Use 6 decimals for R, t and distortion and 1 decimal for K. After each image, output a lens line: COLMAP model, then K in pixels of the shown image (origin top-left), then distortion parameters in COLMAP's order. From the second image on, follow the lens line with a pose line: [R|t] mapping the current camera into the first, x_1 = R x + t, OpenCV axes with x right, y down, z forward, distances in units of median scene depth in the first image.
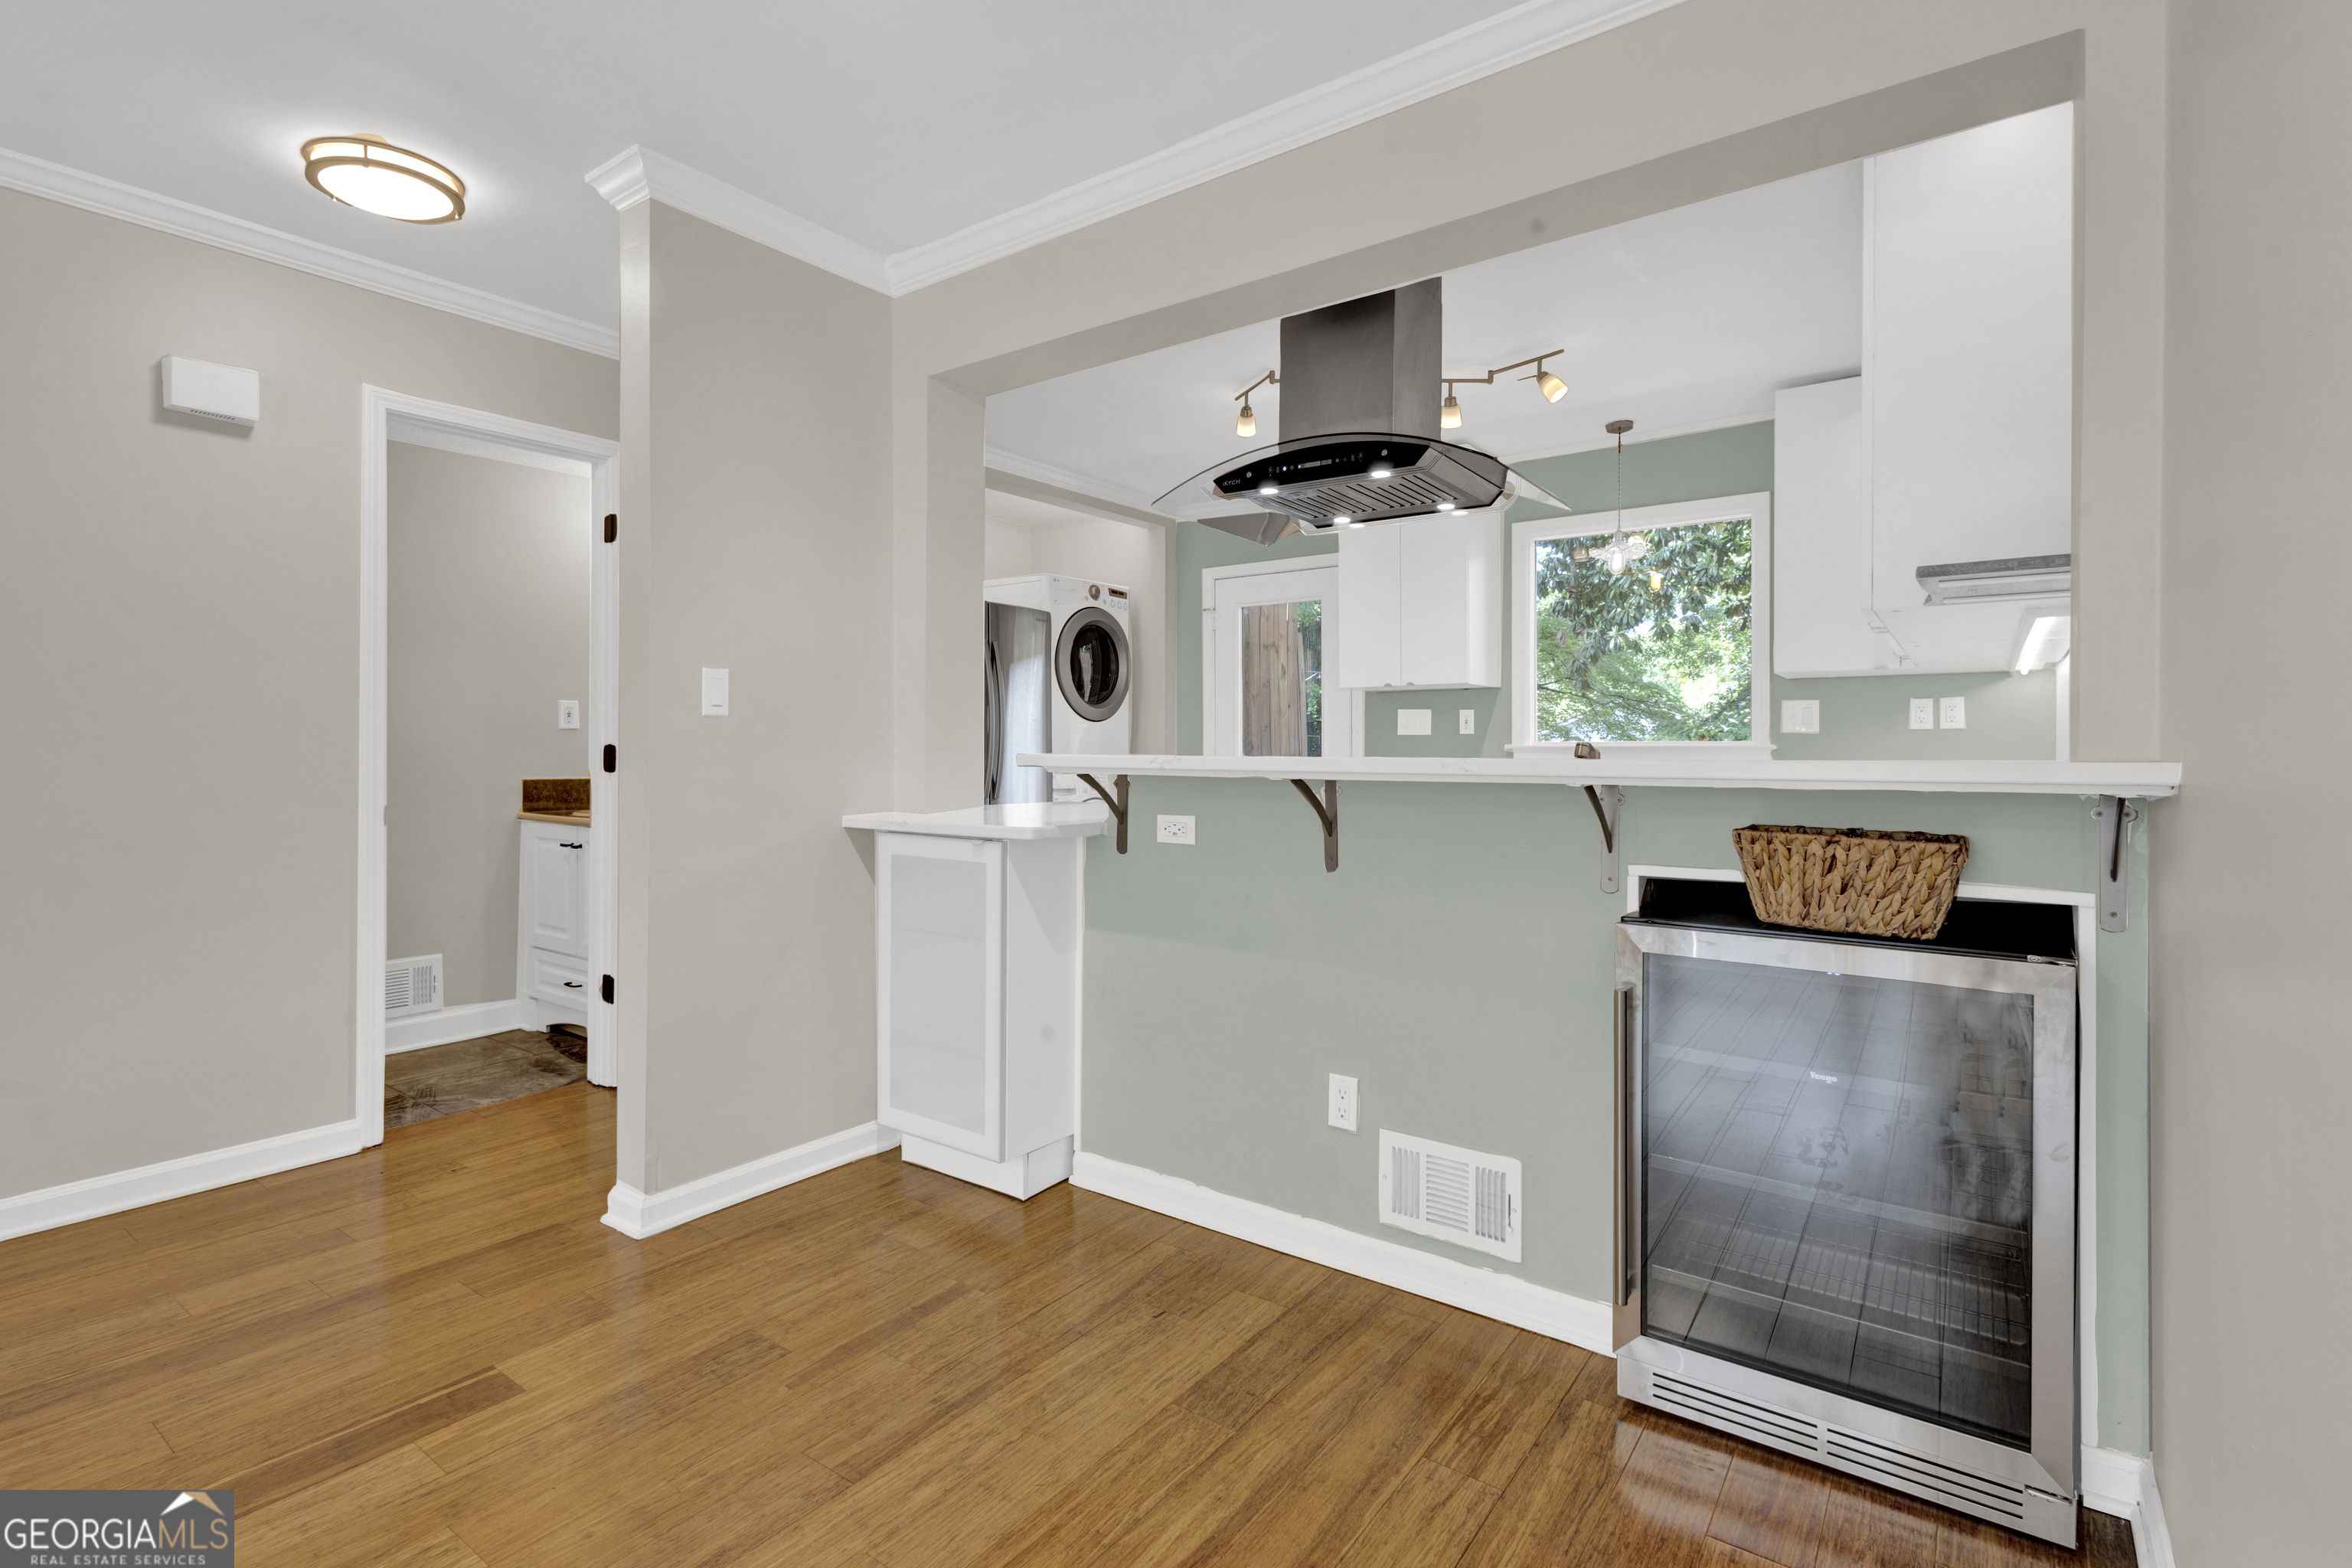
lens RADIAL K [[1115.9, 0, 1168.1], [0, 1115.9, 764.5], [0, 0, 1]] dist [0.018398, -0.001296]
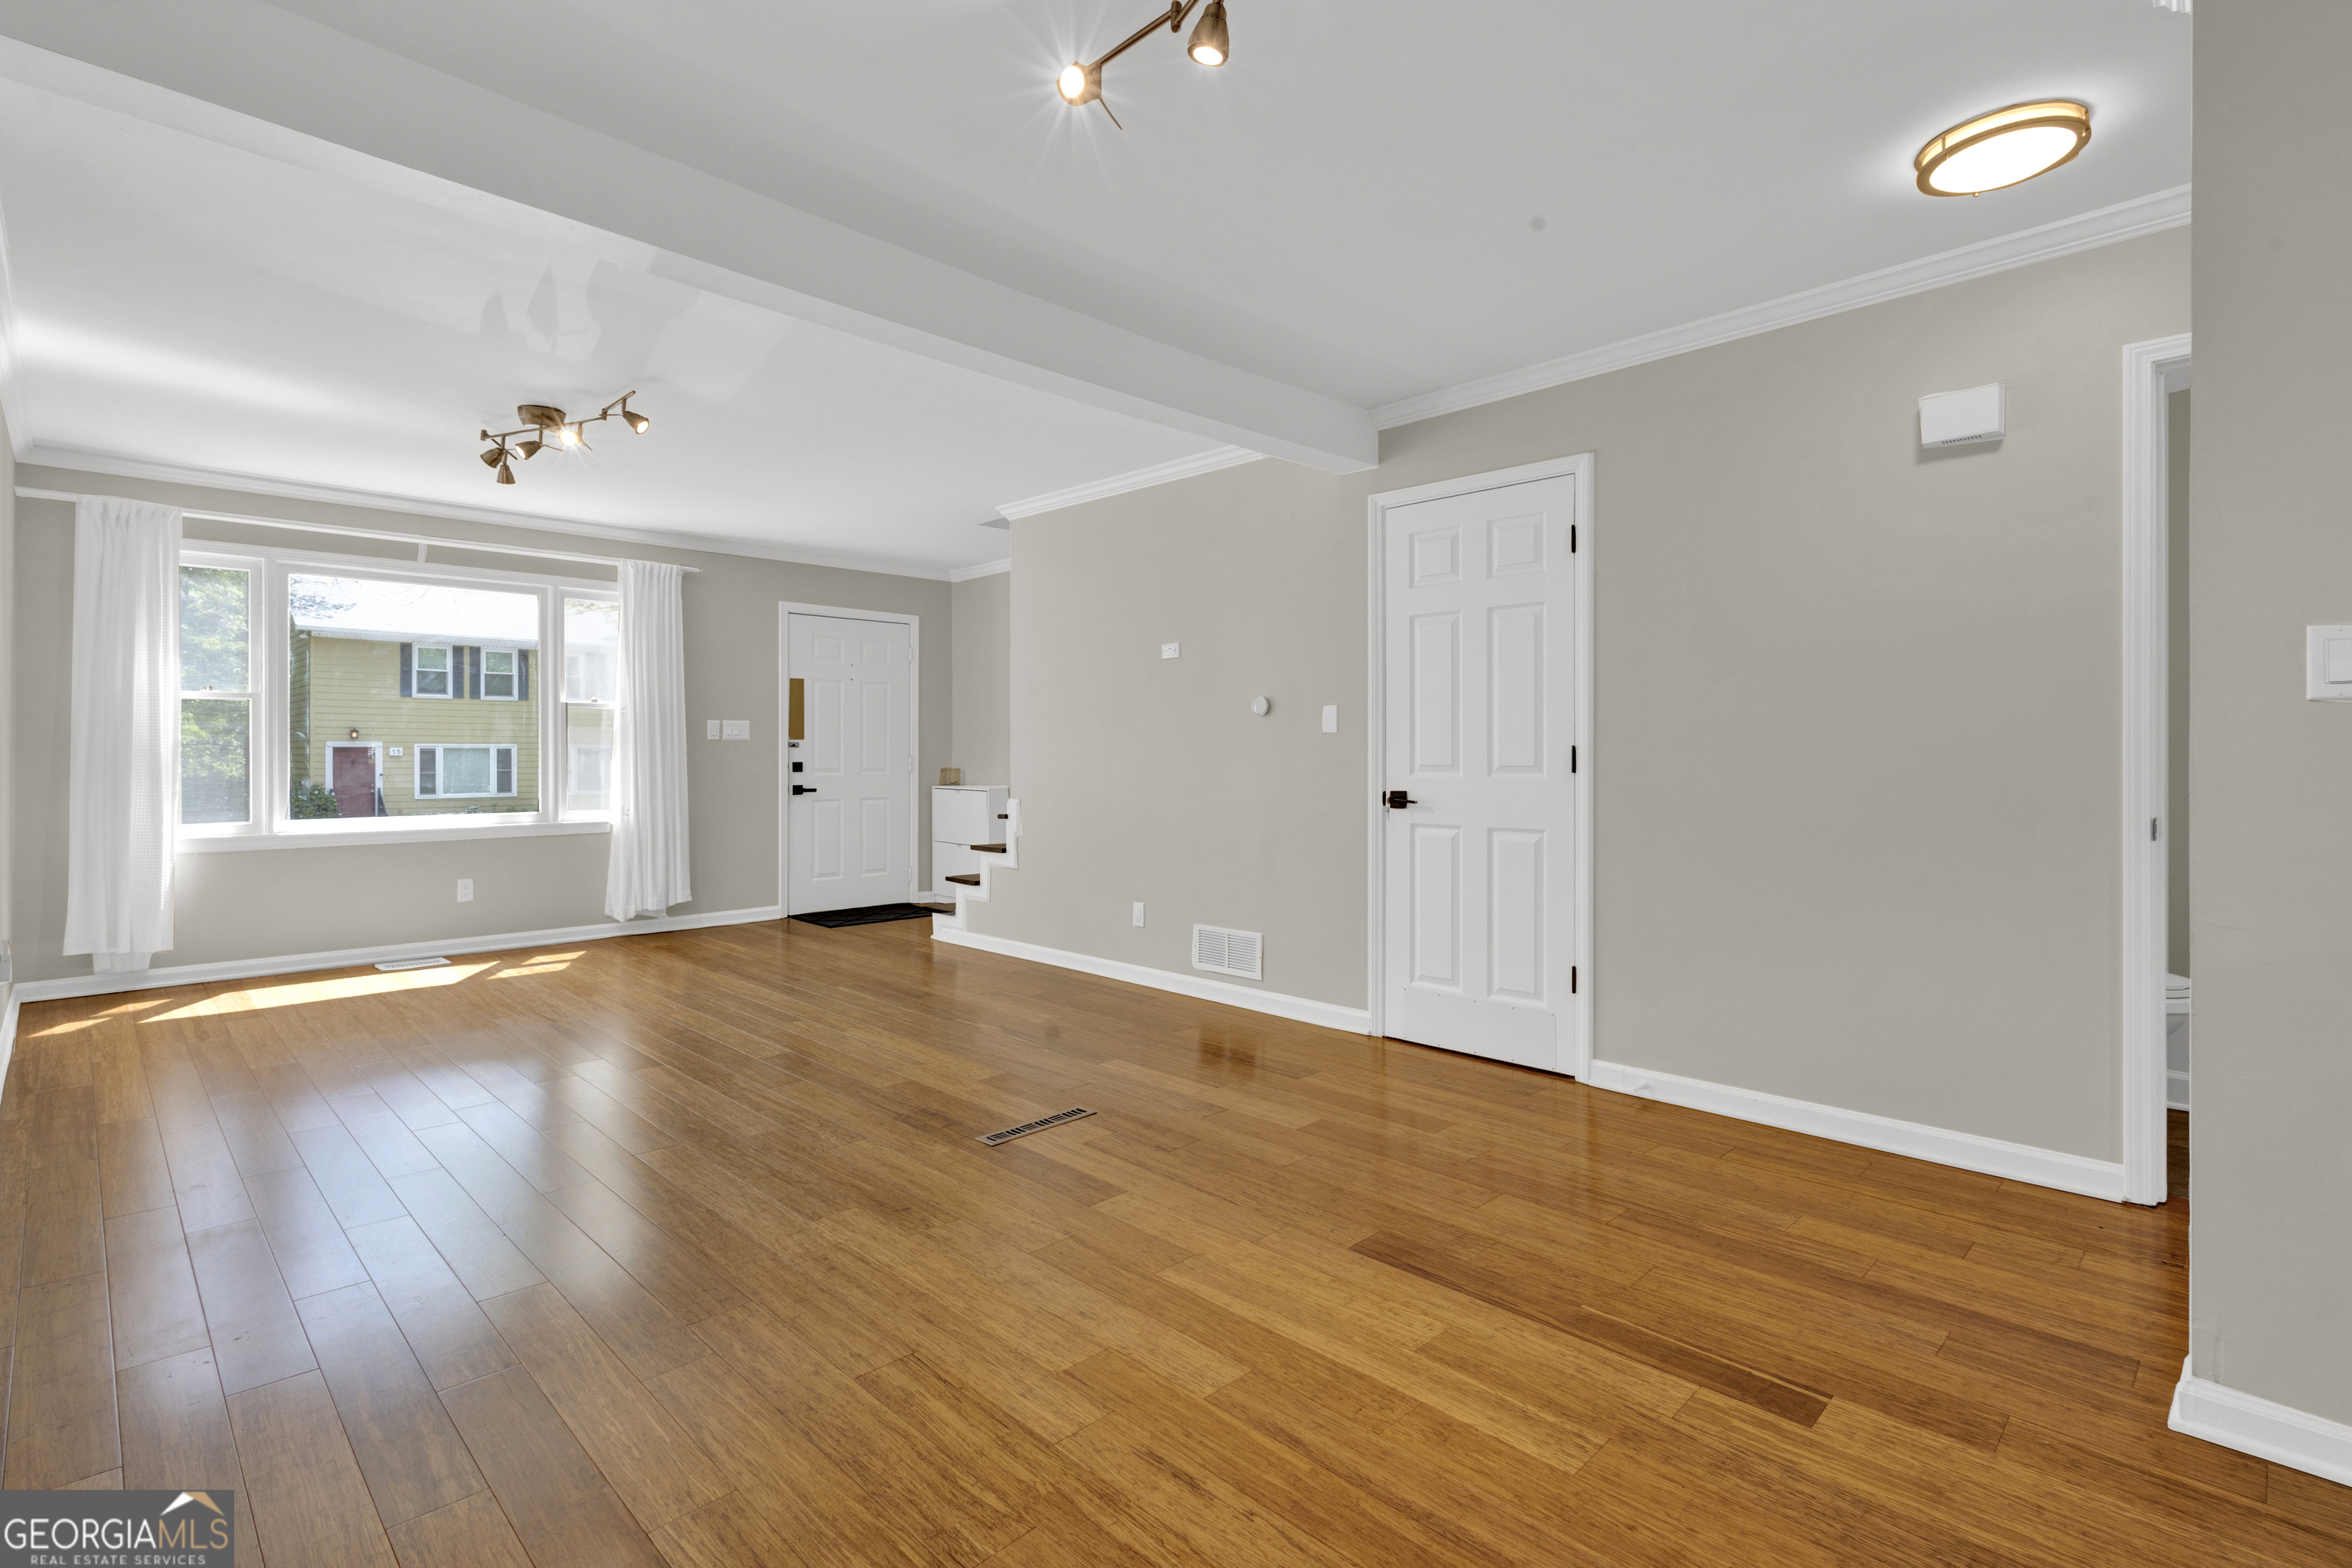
lens RADIAL K [[1115.9, 0, 1173.6], [0, 1115.9, 774.1], [0, 0, 1]] dist [0.018398, -0.001296]
pose [[-0.154999, 0.013062, -0.987828, 0.380468], [-0.010036, 0.999840, 0.014796, -0.004493], [0.987864, 0.012207, -0.154843, 0.517908]]
